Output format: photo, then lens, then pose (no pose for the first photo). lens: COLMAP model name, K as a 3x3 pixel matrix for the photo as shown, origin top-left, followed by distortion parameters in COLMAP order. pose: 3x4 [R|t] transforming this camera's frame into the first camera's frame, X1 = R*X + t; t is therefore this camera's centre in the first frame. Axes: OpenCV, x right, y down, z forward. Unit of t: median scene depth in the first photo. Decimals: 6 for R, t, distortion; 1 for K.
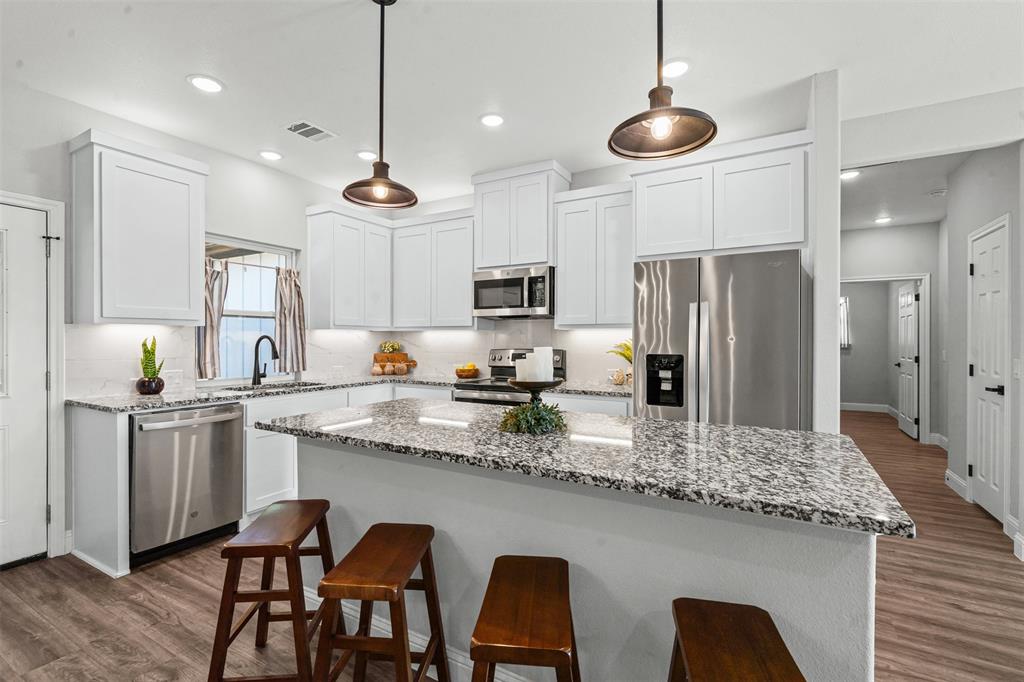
lens RADIAL K [[467.9, 0, 506.6], [0, 467.9, 330.6], [0, 0, 1]] dist [0.000725, 0.000620]
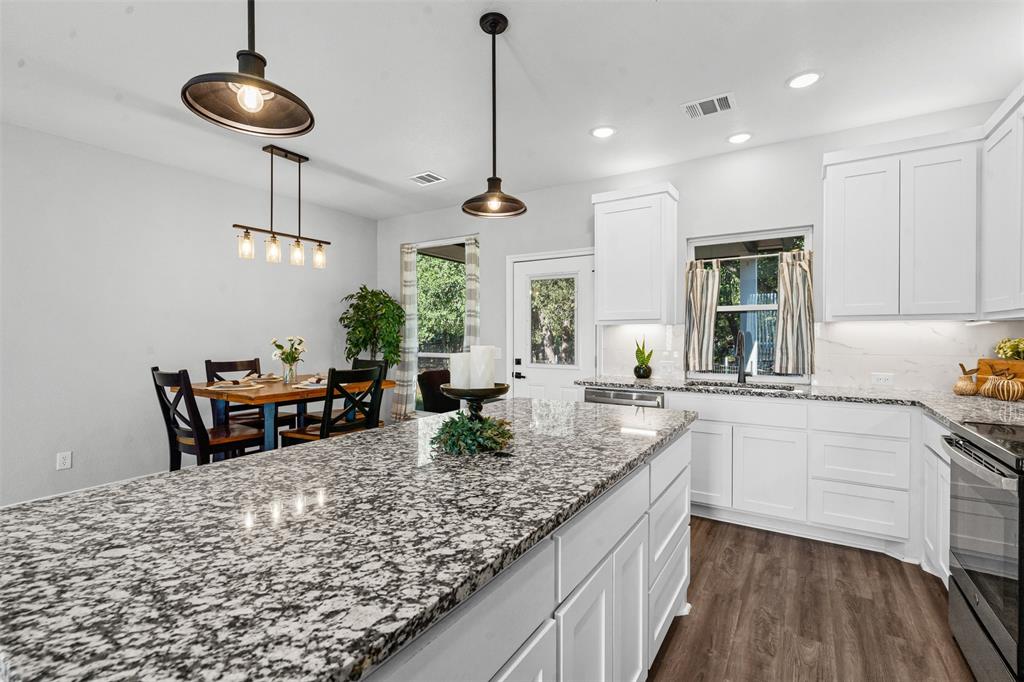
lens RADIAL K [[465.9, 0, 504.5], [0, 465.9, 340.5], [0, 0, 1]] dist [-0.002733, 0.000375]
pose [[-0.050311, 0.009782, -0.998686, 0.503494], [0.019779, 0.999766, 0.008797, 0.012755], [0.998538, -0.019310, -0.050493, 0.646548]]
